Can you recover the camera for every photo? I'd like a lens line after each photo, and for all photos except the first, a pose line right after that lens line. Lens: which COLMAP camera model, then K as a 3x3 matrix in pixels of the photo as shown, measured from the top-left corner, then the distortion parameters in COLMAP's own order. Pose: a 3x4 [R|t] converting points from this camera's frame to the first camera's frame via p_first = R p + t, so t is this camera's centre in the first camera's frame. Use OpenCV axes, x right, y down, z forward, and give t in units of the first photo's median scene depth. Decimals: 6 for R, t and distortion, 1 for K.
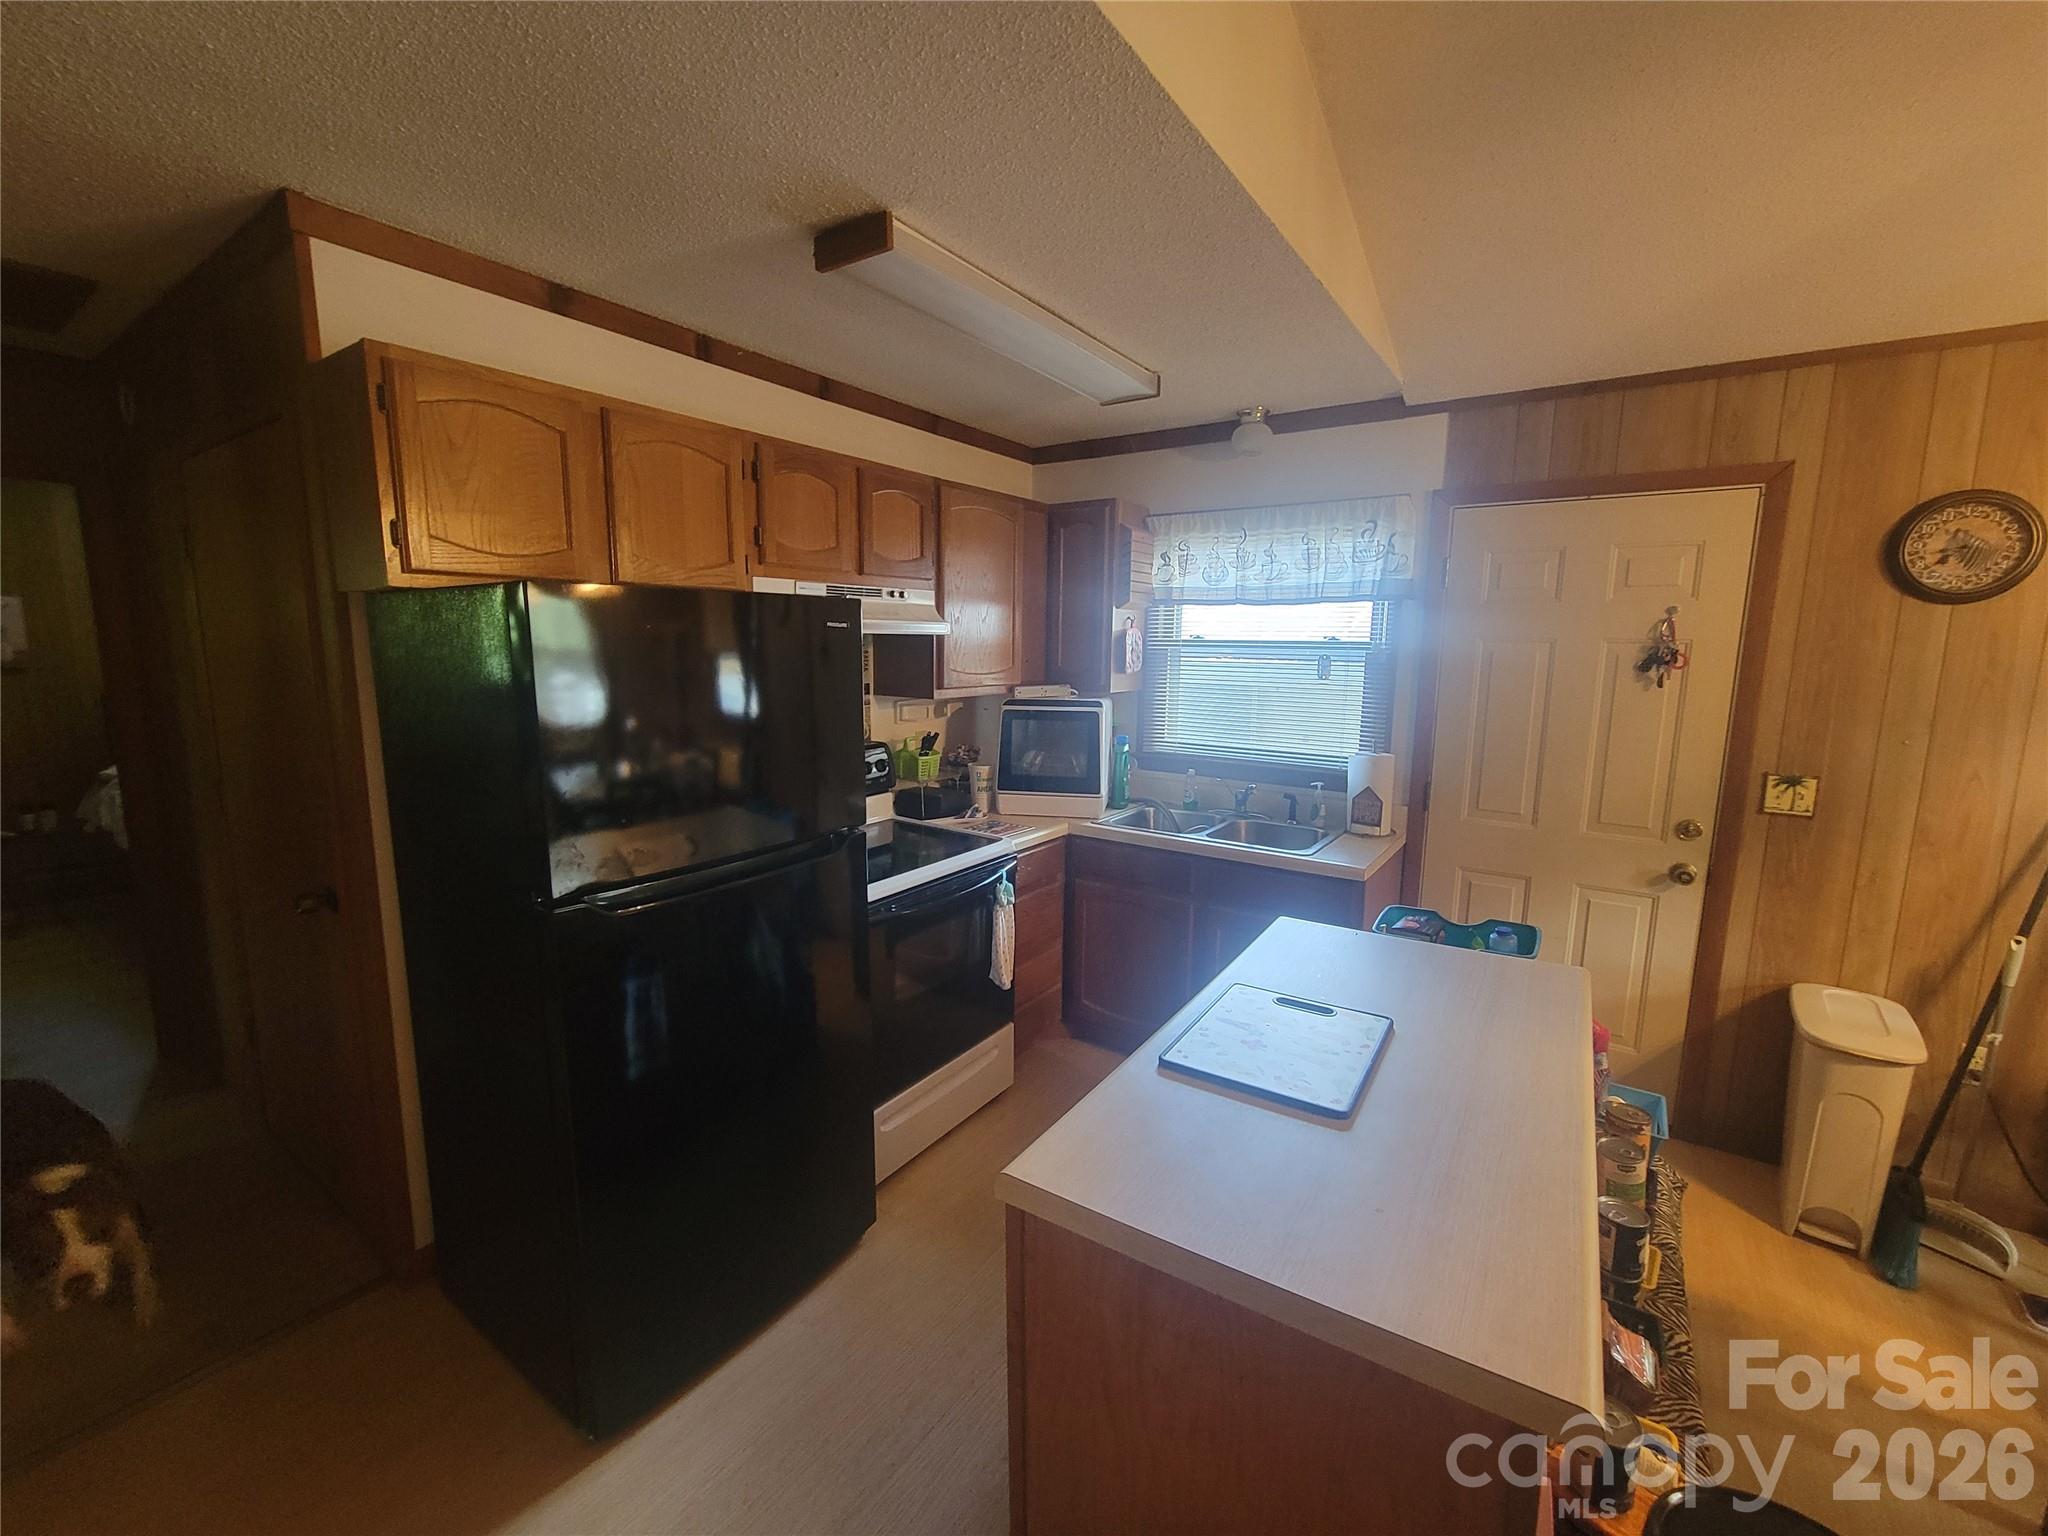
lens RADIAL K [[842.1, 0, 1030.7], [0, 842.1, 761.7], [0, 0, 1]] dist [0.001186, -0.000276]
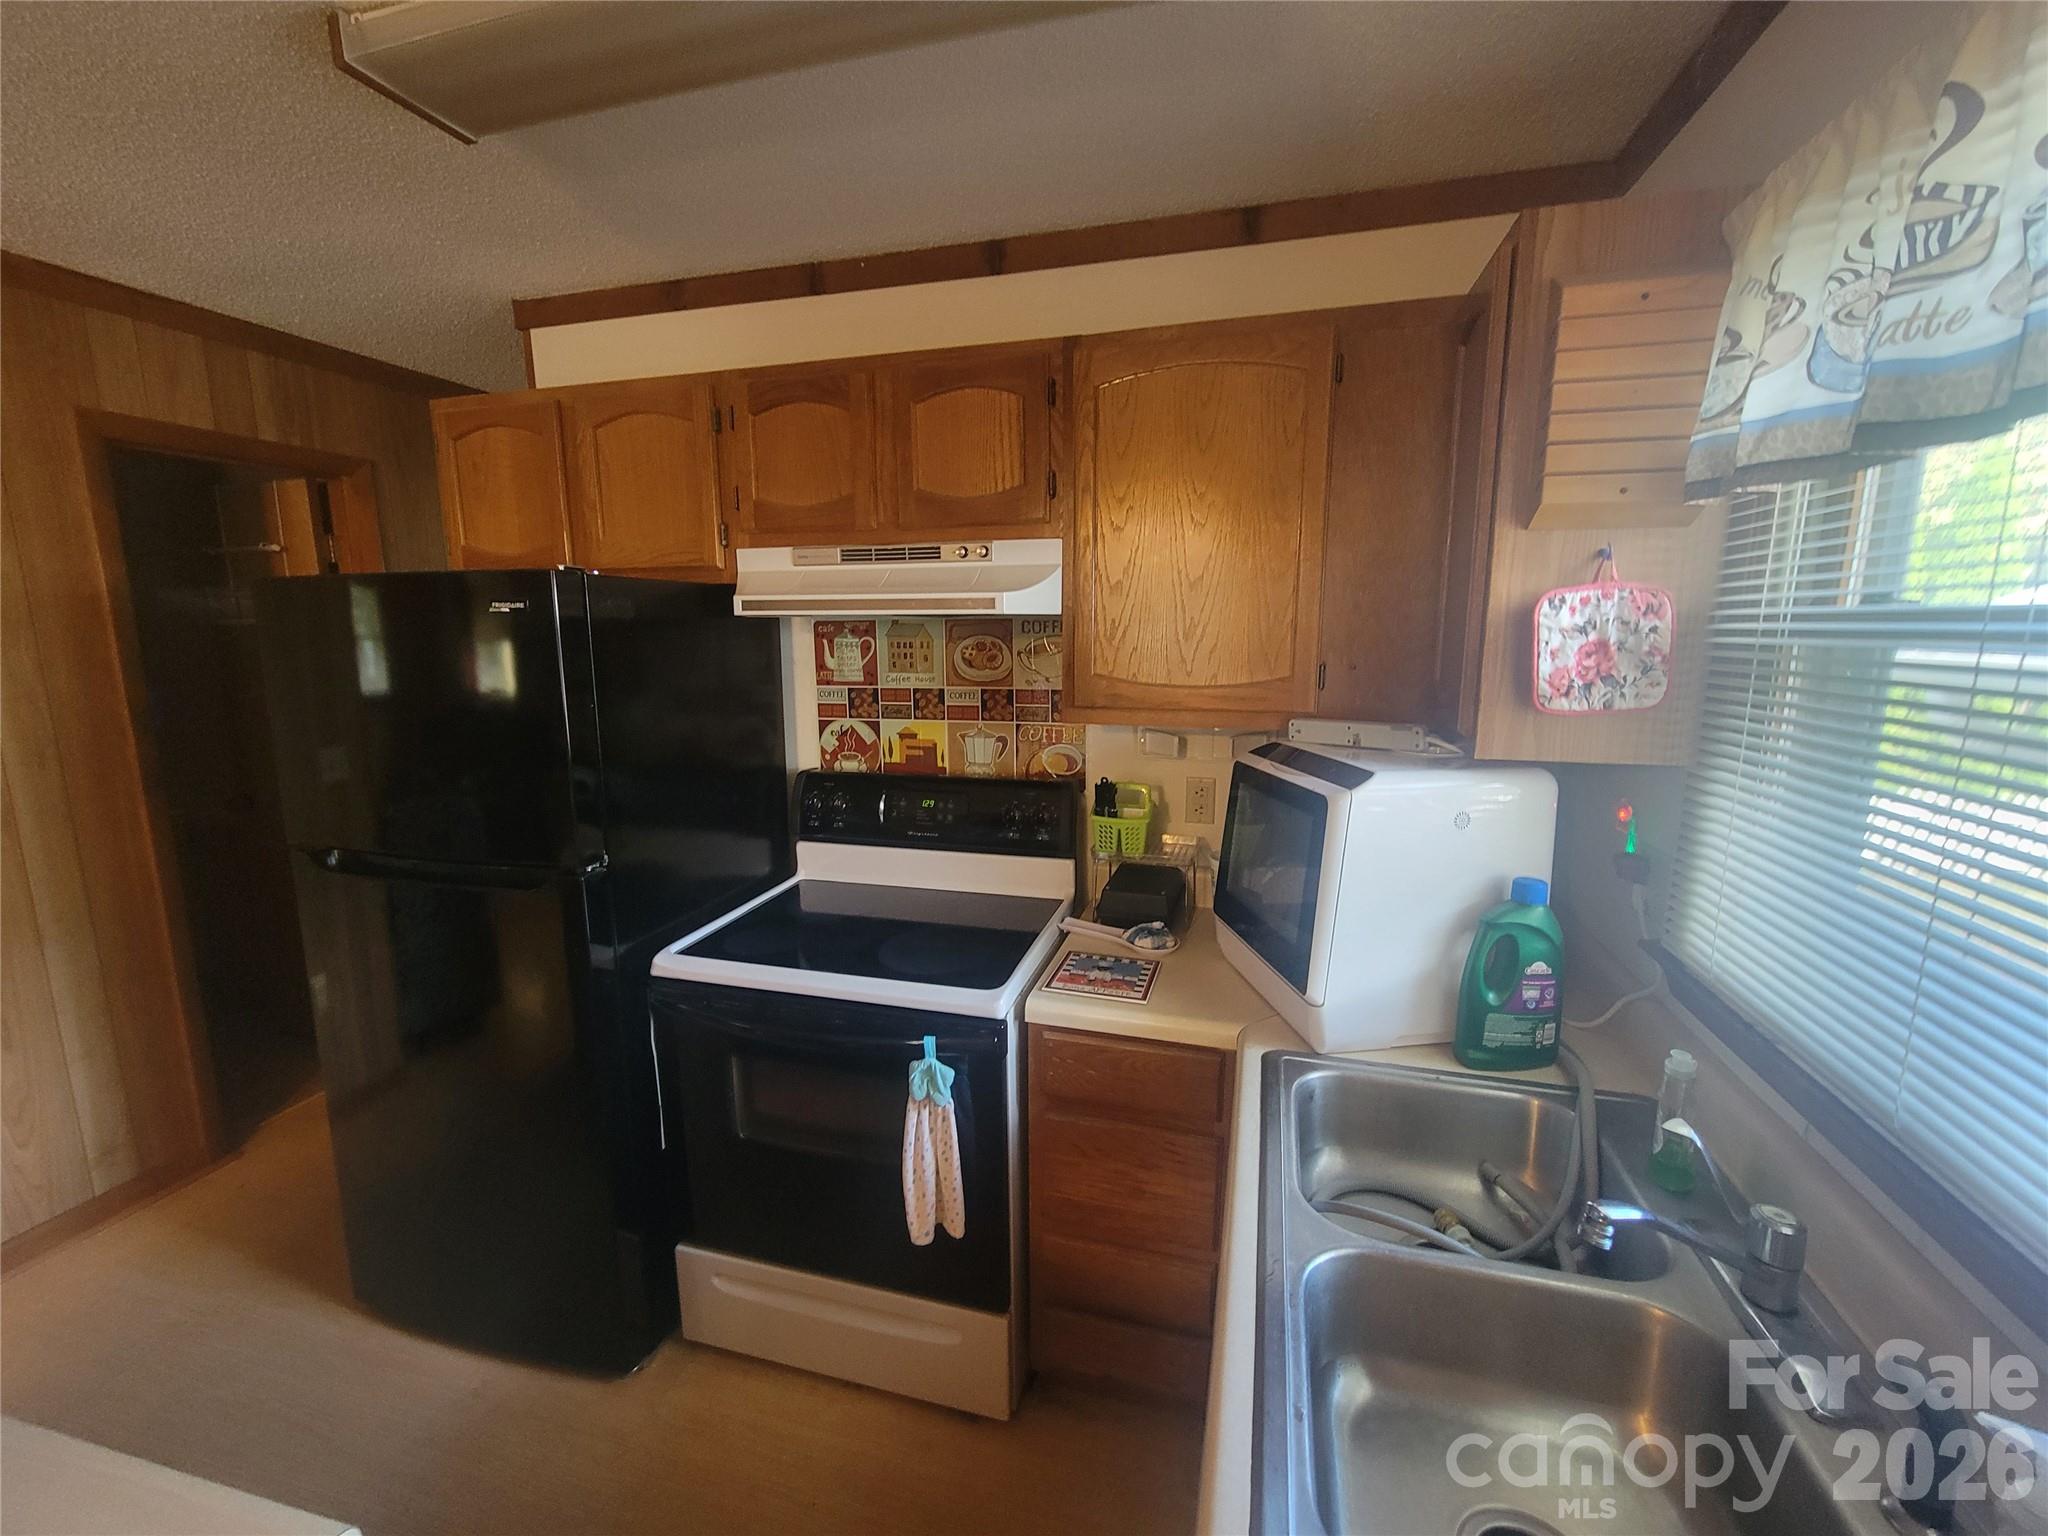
lens RADIAL K [[842.1, 0, 1030.7], [0, 842.1, 761.7], [0, 0, 1]] dist [0.001186, -0.000276]
pose [[0.294091, 0.134151, -0.946316, 0.487075], [-0.142953, 0.985138, 0.095228, -0.110878], [0.945026, 0.107273, 0.308898, 0.870384]]
